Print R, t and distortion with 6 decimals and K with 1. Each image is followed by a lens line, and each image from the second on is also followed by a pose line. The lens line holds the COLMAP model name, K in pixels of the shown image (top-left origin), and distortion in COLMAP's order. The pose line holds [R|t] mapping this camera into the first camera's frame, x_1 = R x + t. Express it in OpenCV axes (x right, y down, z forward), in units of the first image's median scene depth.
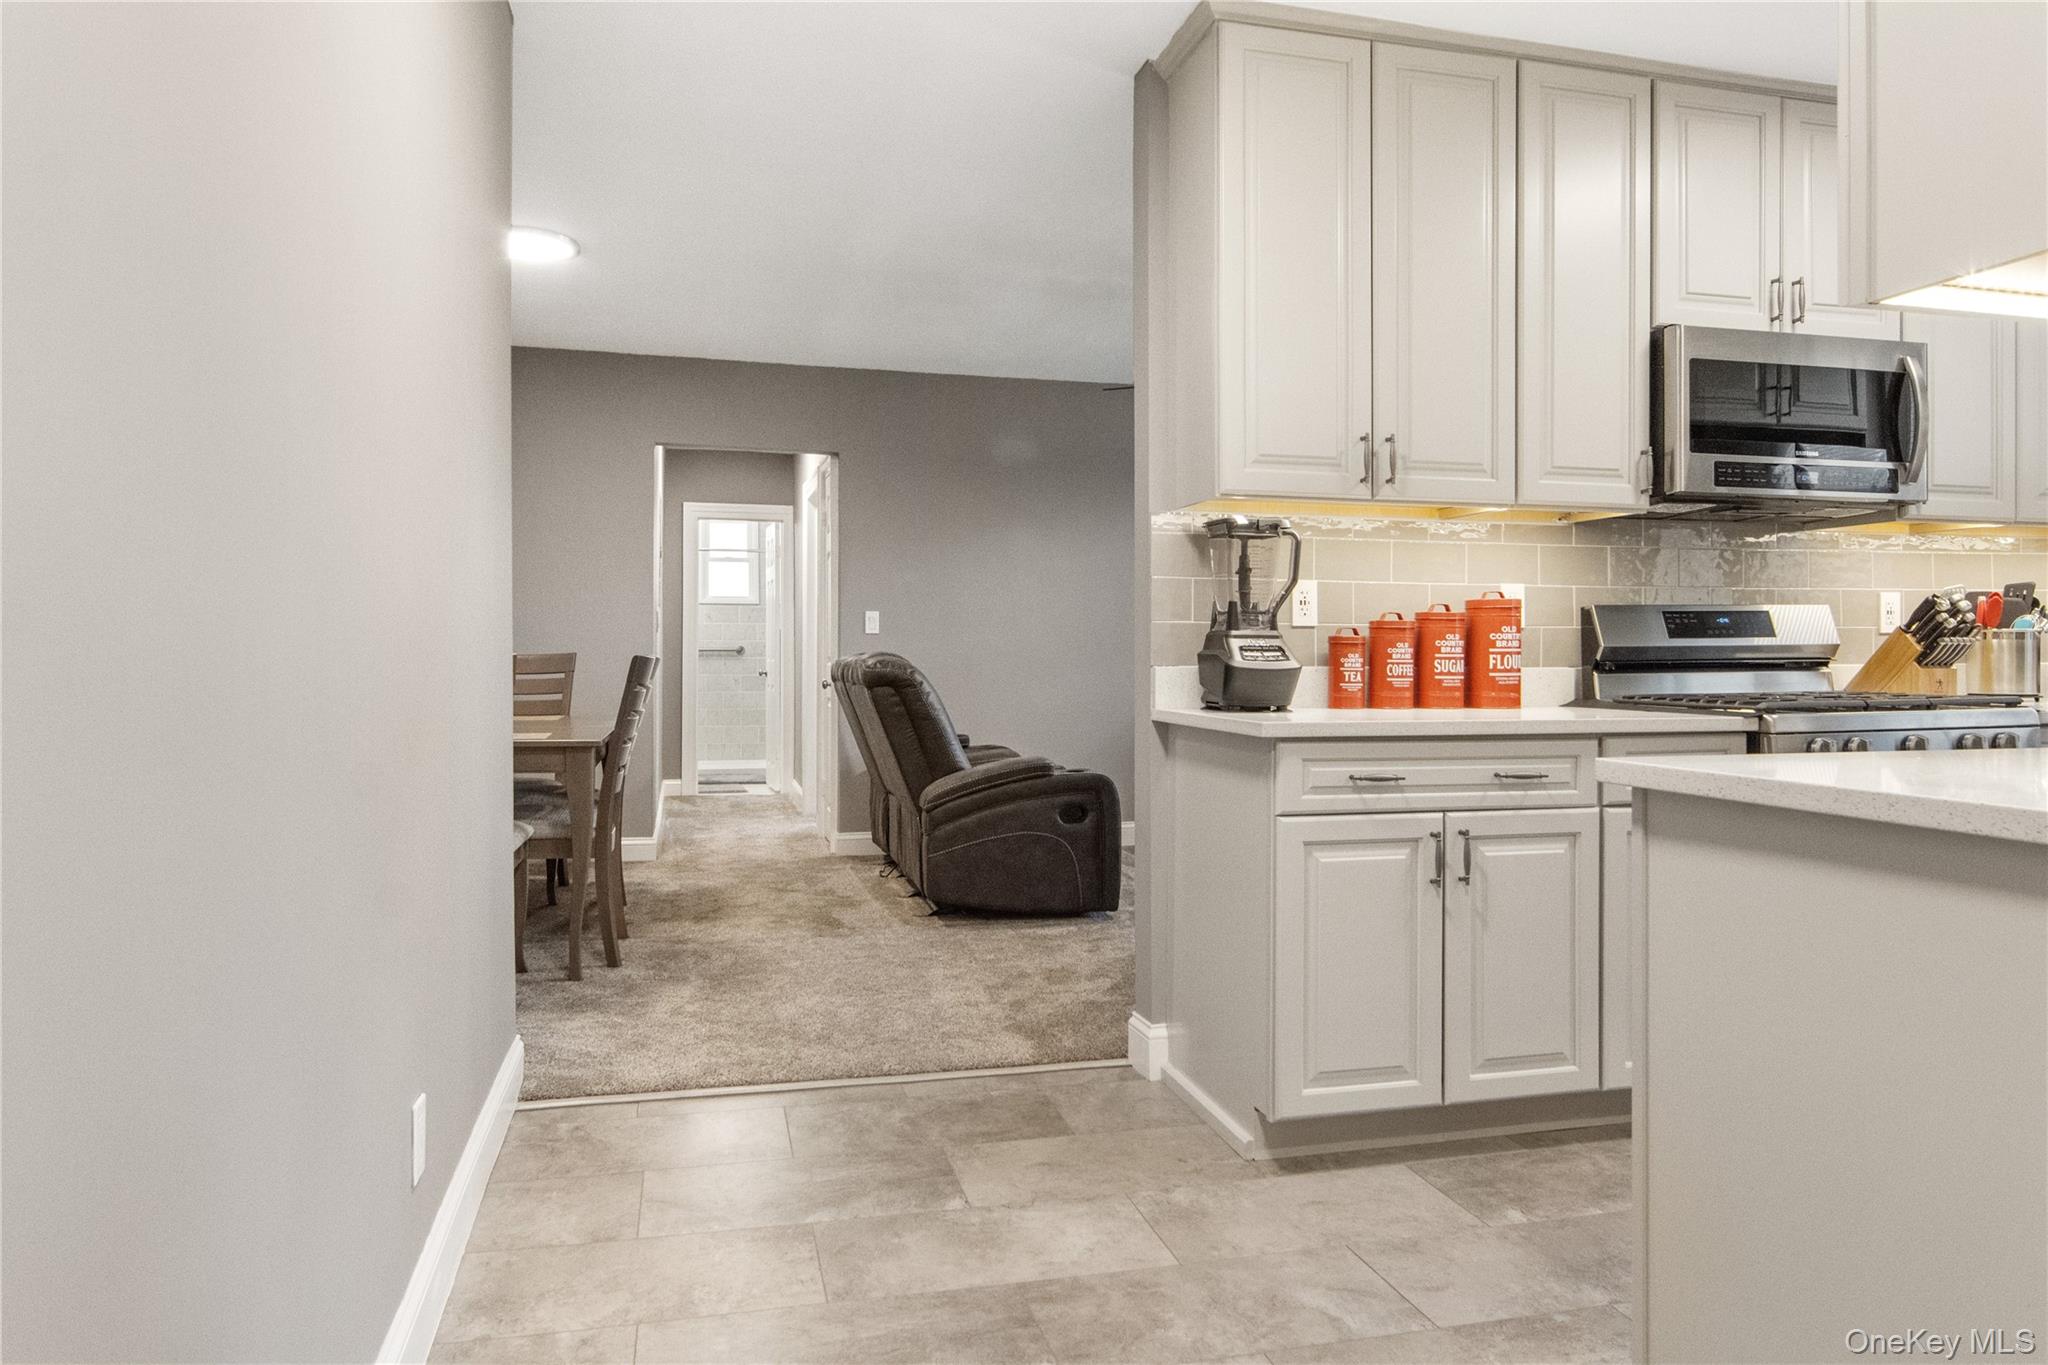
lens RADIAL K [[1310.5, 0, 1038.9], [0, 1310.5, 663.9], [0, 0, 1]] dist [-0.001986, -0.005202]
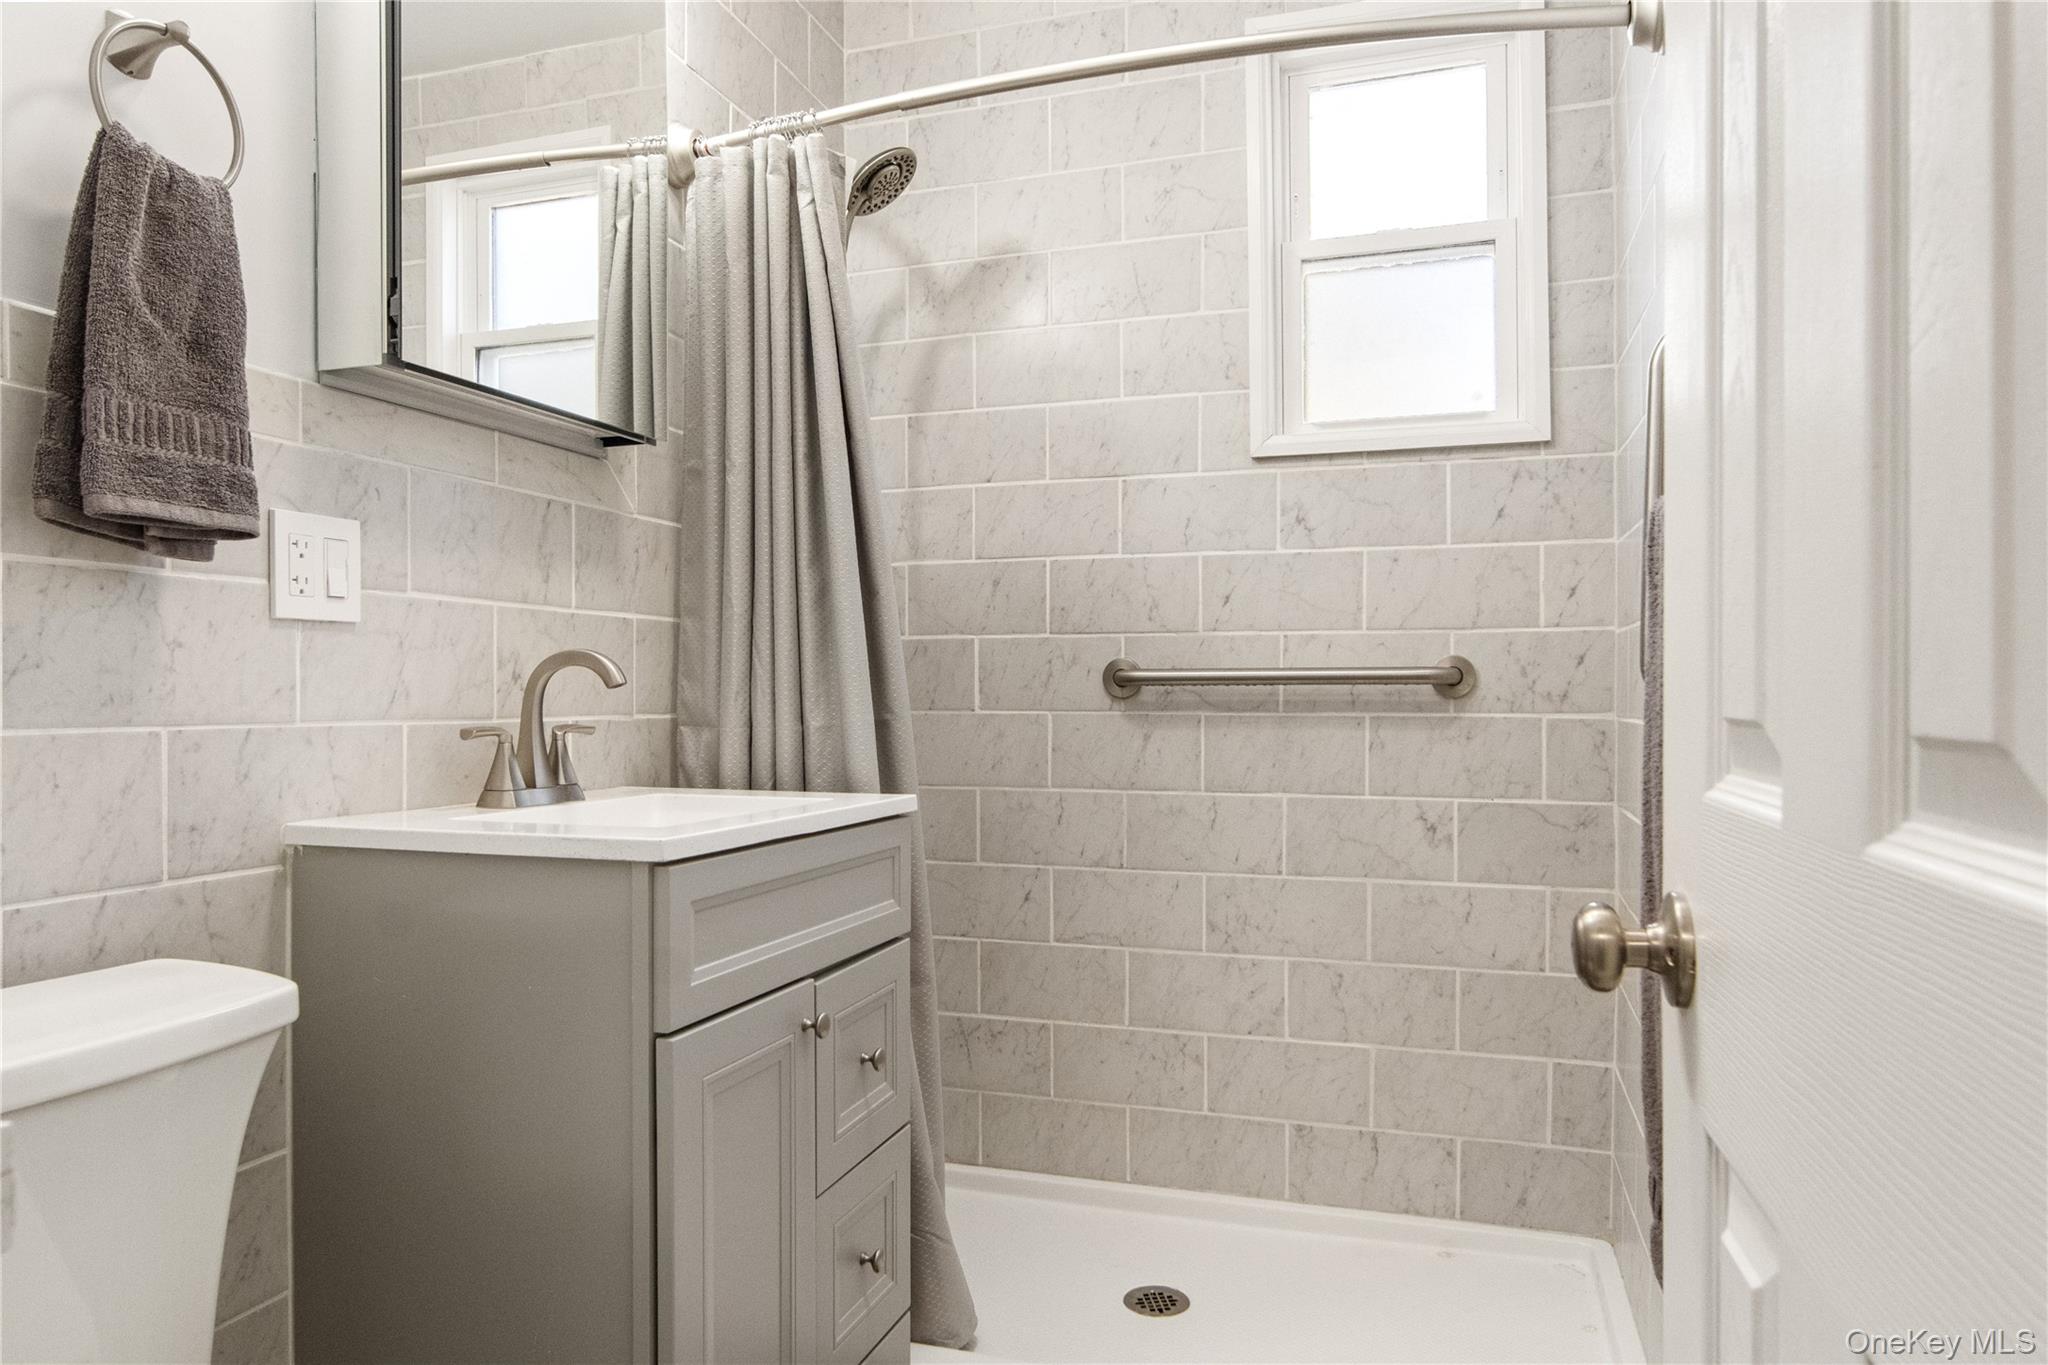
lens RADIAL K [[1310.5, 0, 1038.9], [0, 1310.5, 663.9], [0, 0, 1]] dist [-0.001986, -0.005202]
pose [[0.839732, -0.004867, -0.542979, -0.329789], [-0.012573, 0.999518, -0.028402, -0.011484], [0.542855, 0.030677, 0.839266, 1.526311]]
